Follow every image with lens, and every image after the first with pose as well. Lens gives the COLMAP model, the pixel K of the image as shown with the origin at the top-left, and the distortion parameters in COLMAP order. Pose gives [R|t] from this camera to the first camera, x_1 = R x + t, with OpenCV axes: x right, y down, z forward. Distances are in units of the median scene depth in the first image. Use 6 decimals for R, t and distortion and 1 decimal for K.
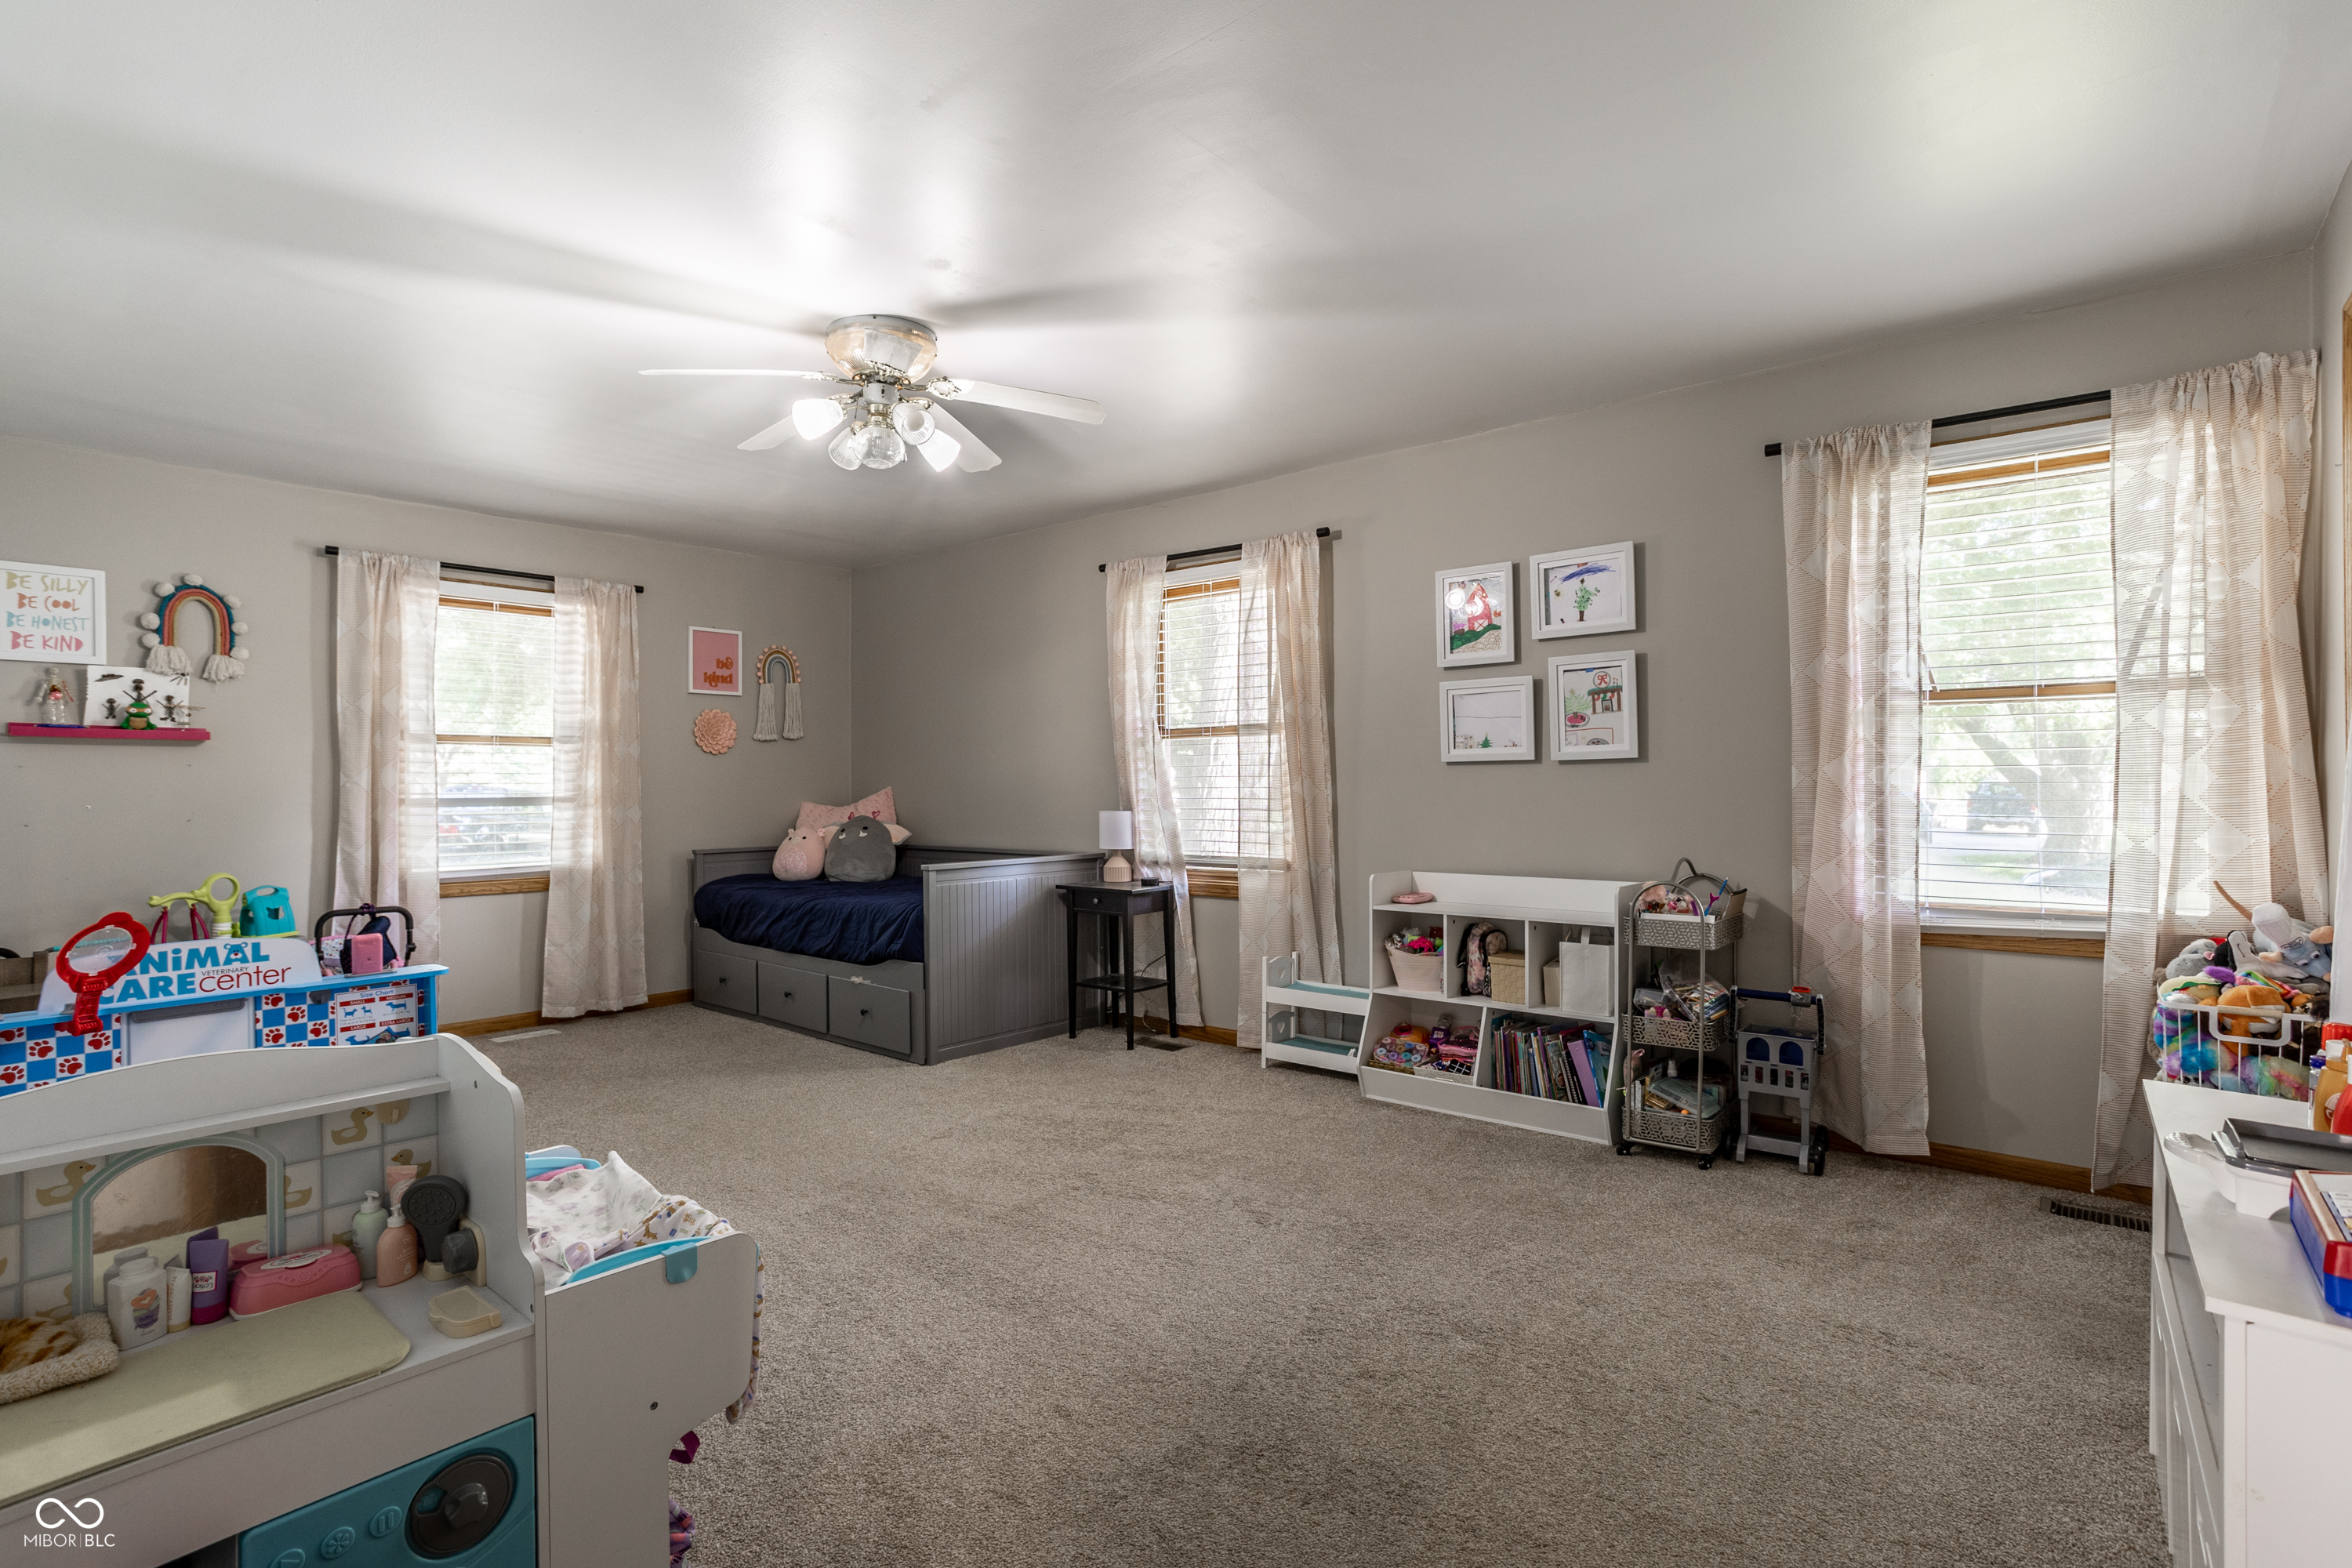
lens RADIAL K [[1122.0, 0, 1175.6], [0, 1122.0, 779.6], [0, 0, 1]] dist [-0.001327, -0.000063]
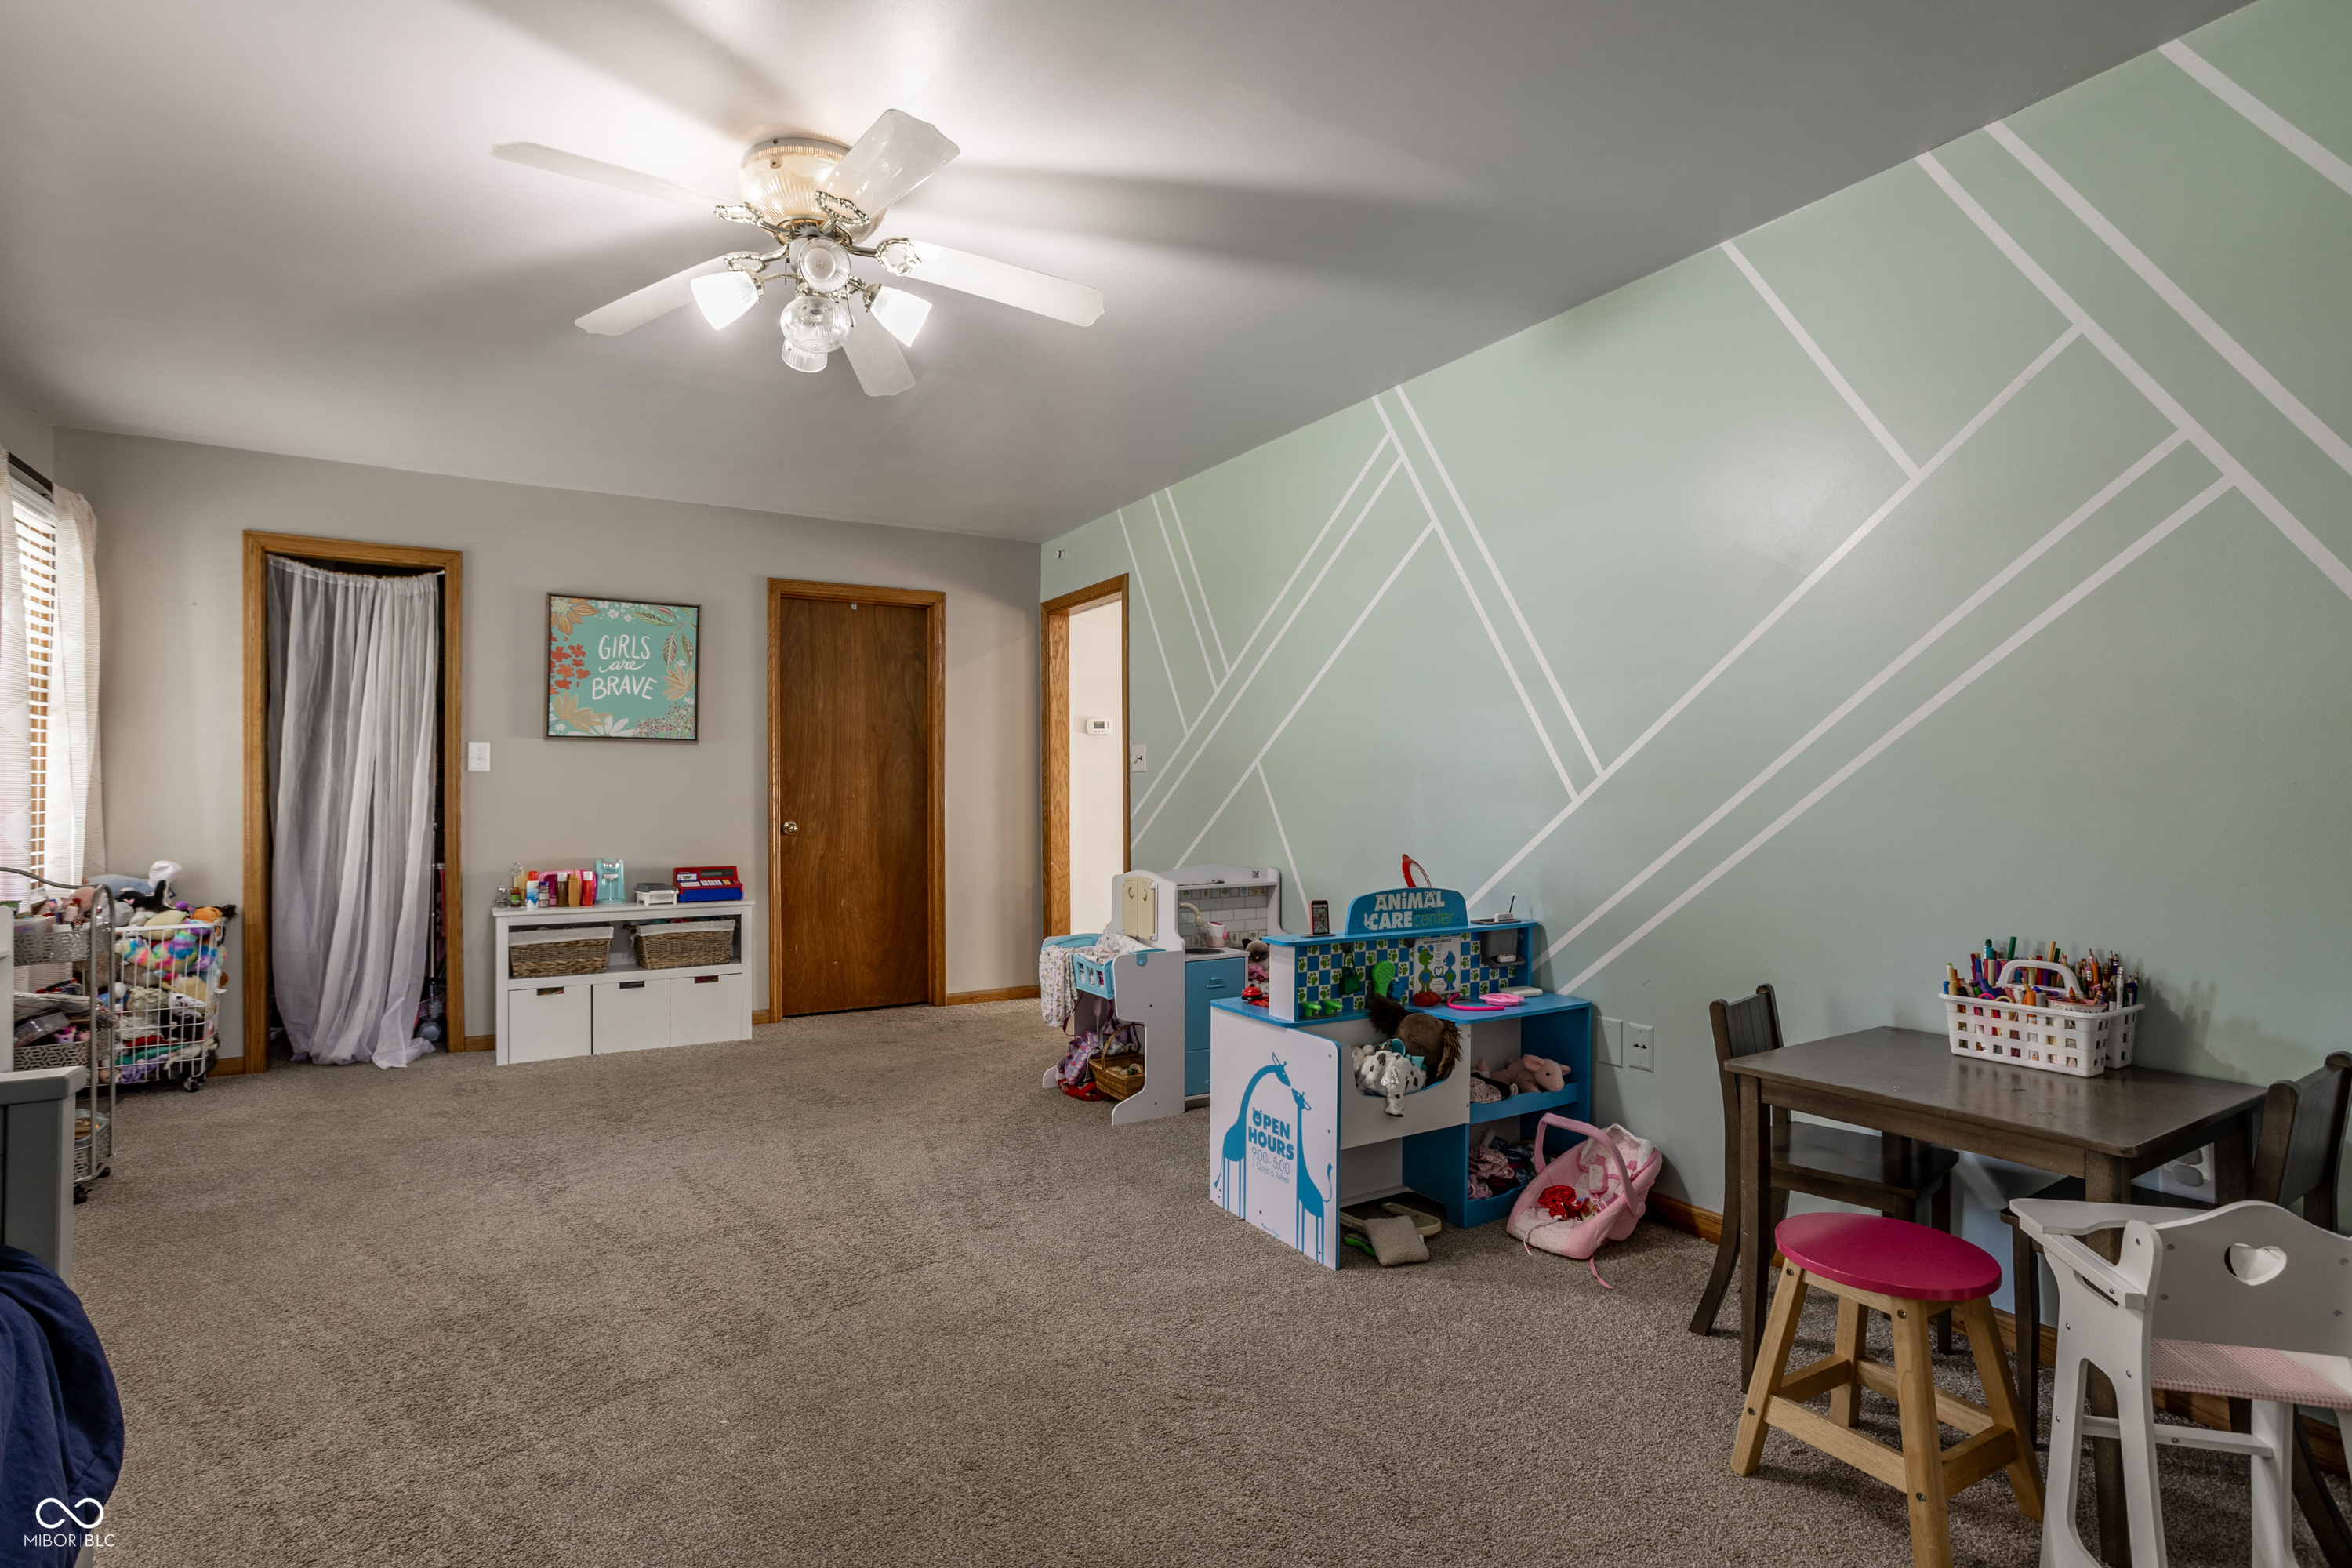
lens RADIAL K [[1122.0, 0, 1173.5], [0, 1122.0, 784.6], [0, 0, 1]] dist [-0.001327, -0.000063]
pose [[-0.944029, 0.023807, 0.329001, -0.792564], [0.019759, 0.999682, -0.015641, 0.043897], [-0.329269, -0.008265, -0.944200, 1.756999]]
